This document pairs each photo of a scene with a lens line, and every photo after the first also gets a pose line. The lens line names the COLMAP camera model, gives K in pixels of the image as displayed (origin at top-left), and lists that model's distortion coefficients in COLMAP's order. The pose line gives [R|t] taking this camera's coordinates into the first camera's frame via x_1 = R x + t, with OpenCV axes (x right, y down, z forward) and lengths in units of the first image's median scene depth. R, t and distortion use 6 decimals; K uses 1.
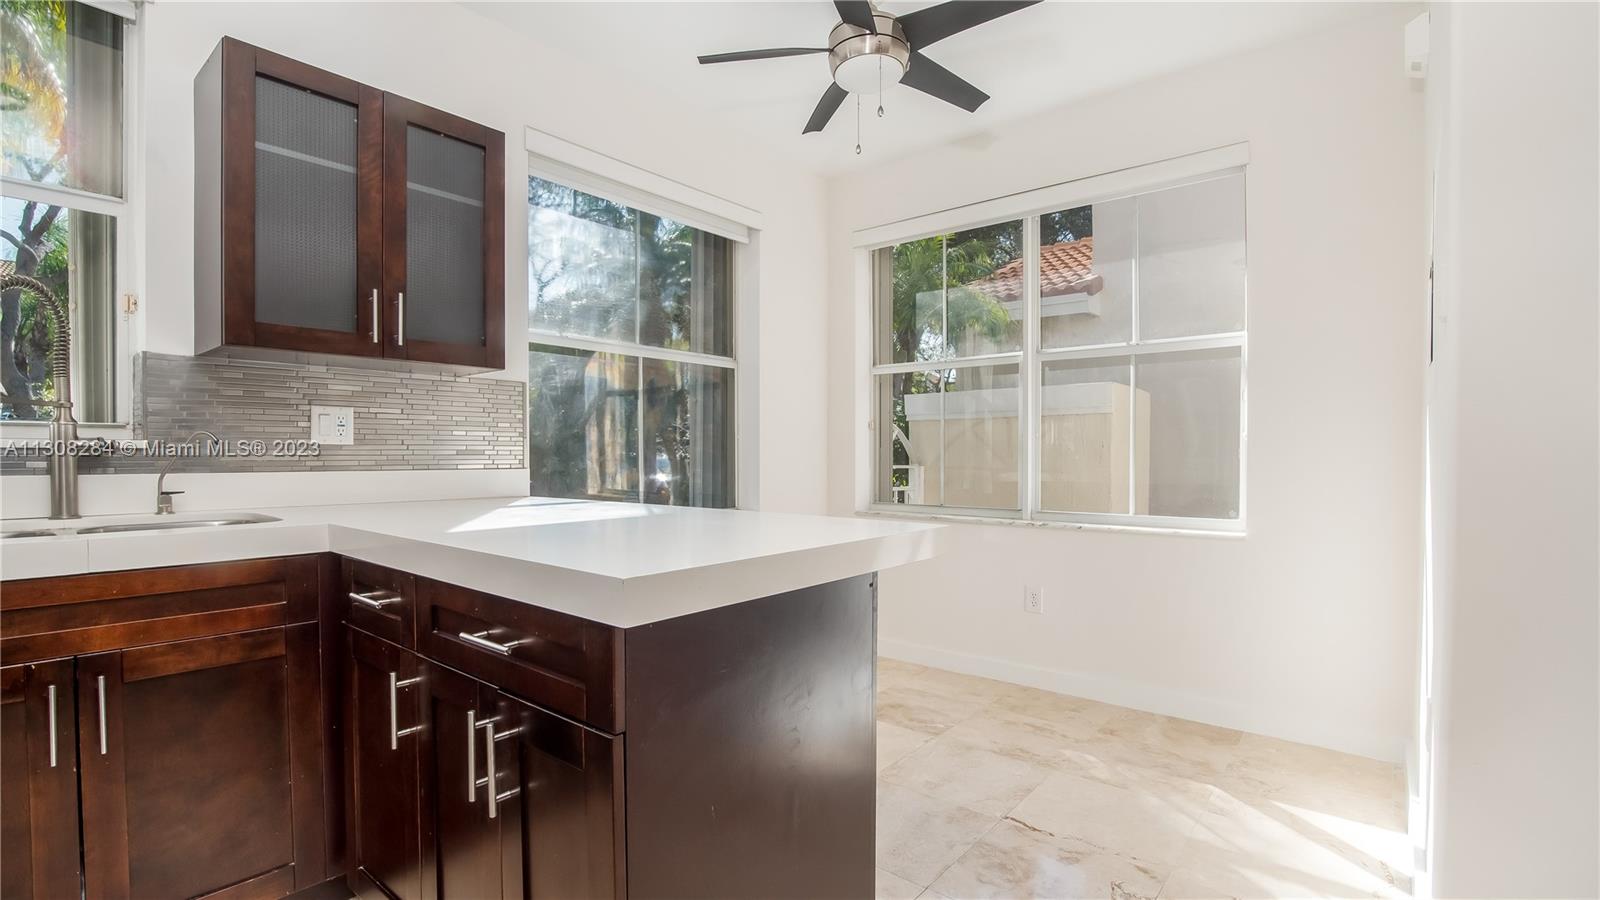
lens RADIAL K [[752.9, 0, 788.9], [0, 752.9, 463.1], [0, 0, 1]] dist [-0.028688, 0.001252]
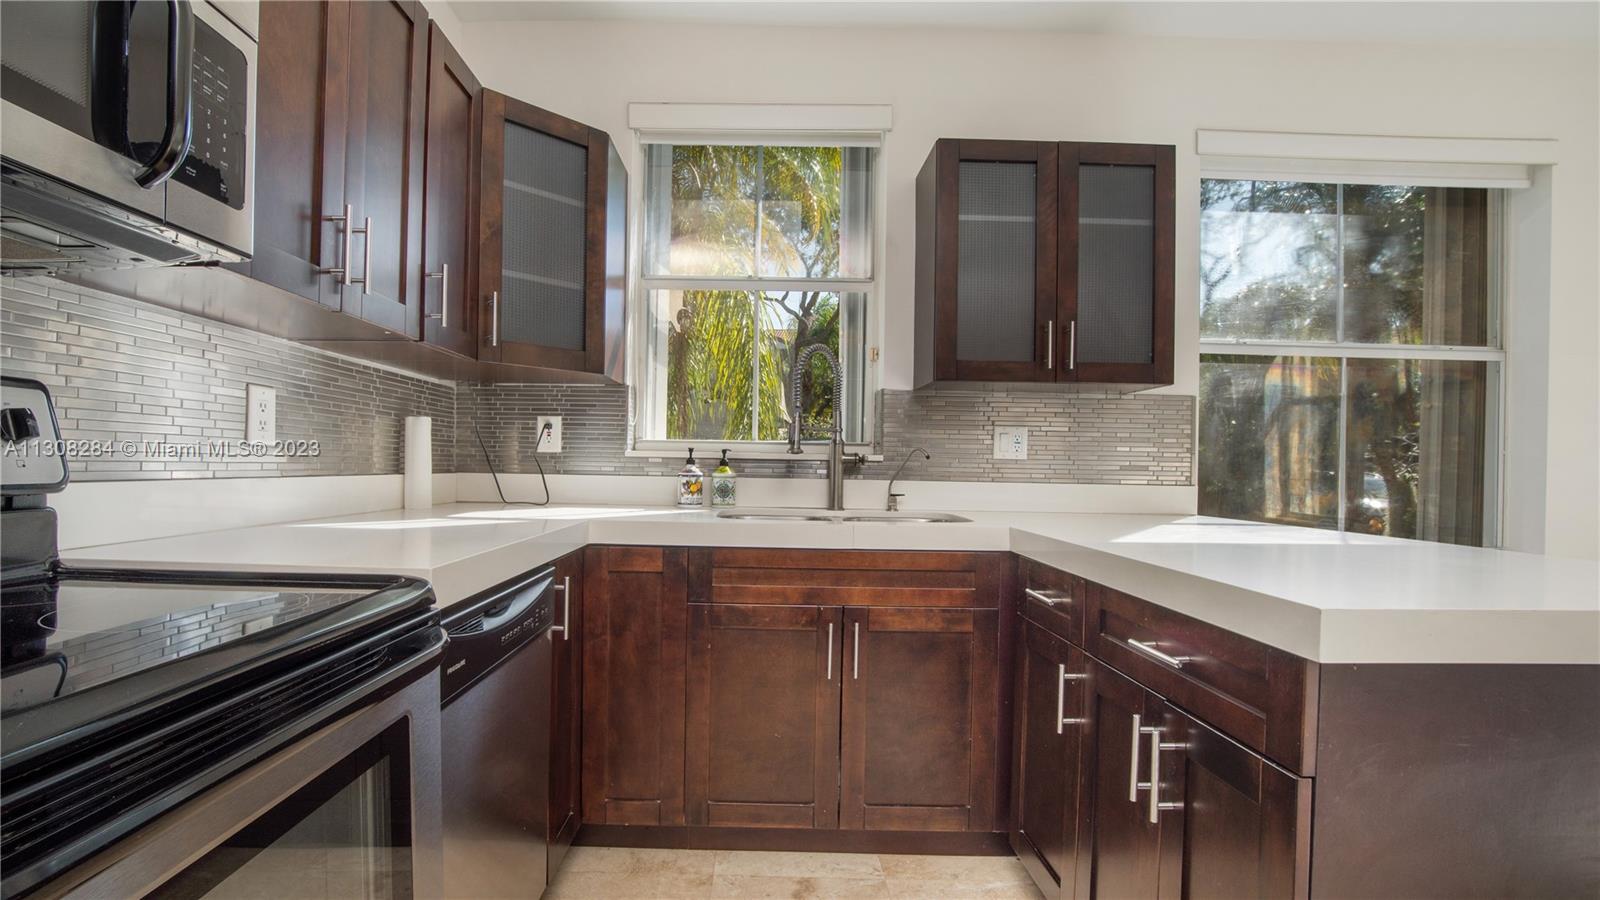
lens RADIAL K [[752.9, 0, 723.1], [0, 752.9, 466.8], [0, 0, 1]] dist [-0.028688, 0.001252]
pose [[0.629734, 0.016427, -0.776637, 0.011039], [-0.026367, 0.999652, -0.000235, -0.001429], [0.776363, 0.020626, 0.629949, -0.082389]]
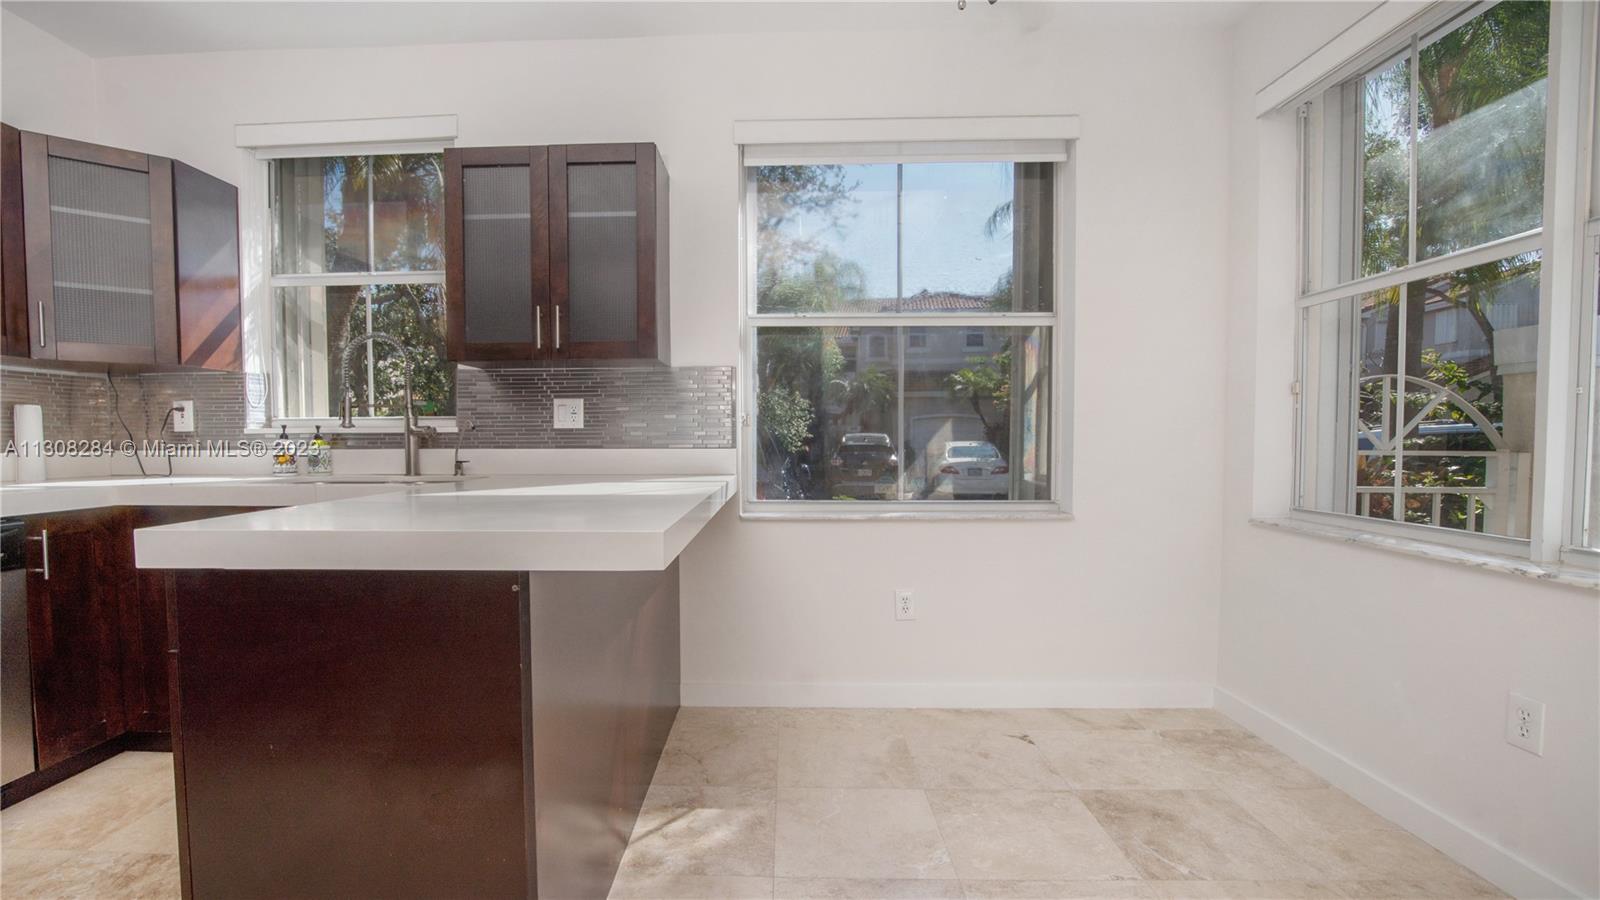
lens RADIAL K [[752.9, 0, 784.8], [0, 752.9, 470.8], [0, 0, 1]] dist [-0.028688, 0.001252]
pose [[0.599492, 0.032485, -0.799721, 0.719706], [-0.005629, 0.999322, 0.036372, -0.000579], [0.800361, -0.017303, 0.599269, 0.554204]]
